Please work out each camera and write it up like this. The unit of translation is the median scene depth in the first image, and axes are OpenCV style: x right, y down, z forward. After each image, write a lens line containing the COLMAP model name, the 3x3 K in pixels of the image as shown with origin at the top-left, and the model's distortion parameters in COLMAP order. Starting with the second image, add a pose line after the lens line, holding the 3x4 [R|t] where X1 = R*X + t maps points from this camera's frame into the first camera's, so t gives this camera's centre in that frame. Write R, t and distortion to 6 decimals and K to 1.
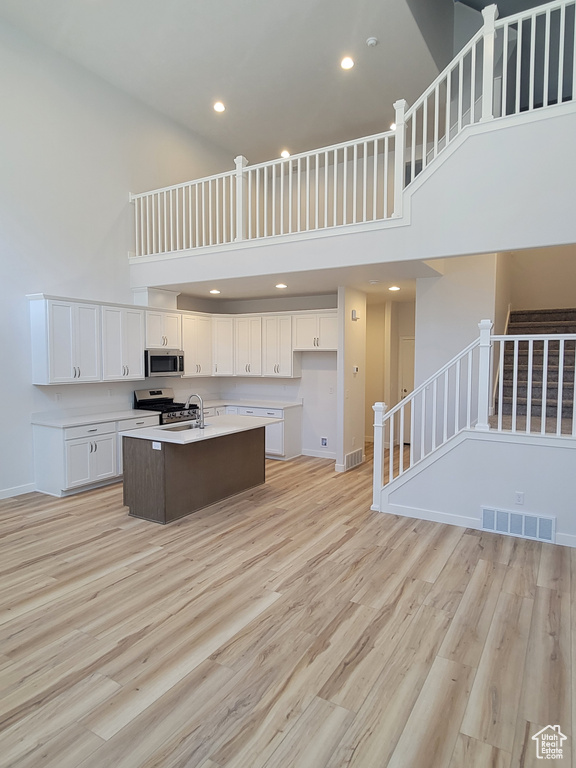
lens RADIAL K [[462.5, 0, 288.0], [0, 462.5, 384.0], [0, 0, 1]] dist [-0.005849, -0.001097]
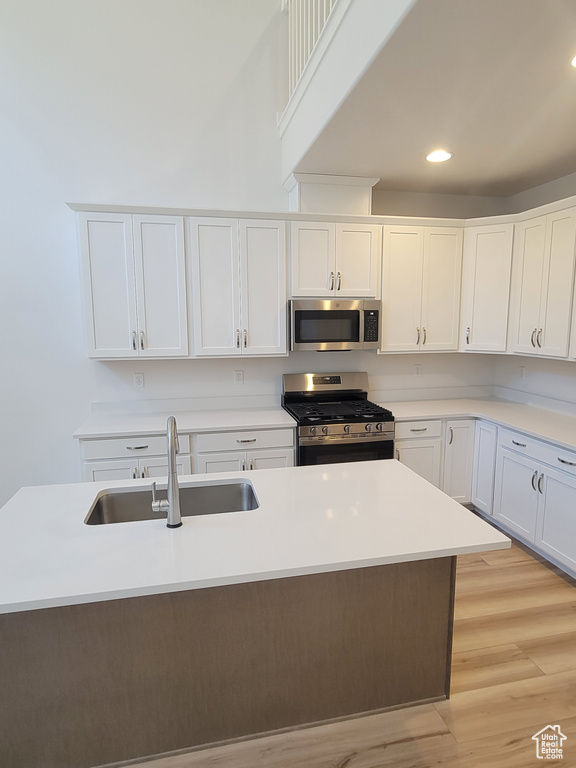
lens RADIAL K [[462.5, 0, 288.0], [0, 462.5, 384.0], [0, 0, 1]] dist [-0.005849, -0.001097]
pose [[0.690608, 0.090678, -0.717522, 0.070815], [-0.036177, 0.995198, 0.090951, -0.024785], [0.722324, -0.036854, 0.690573, 0.605806]]
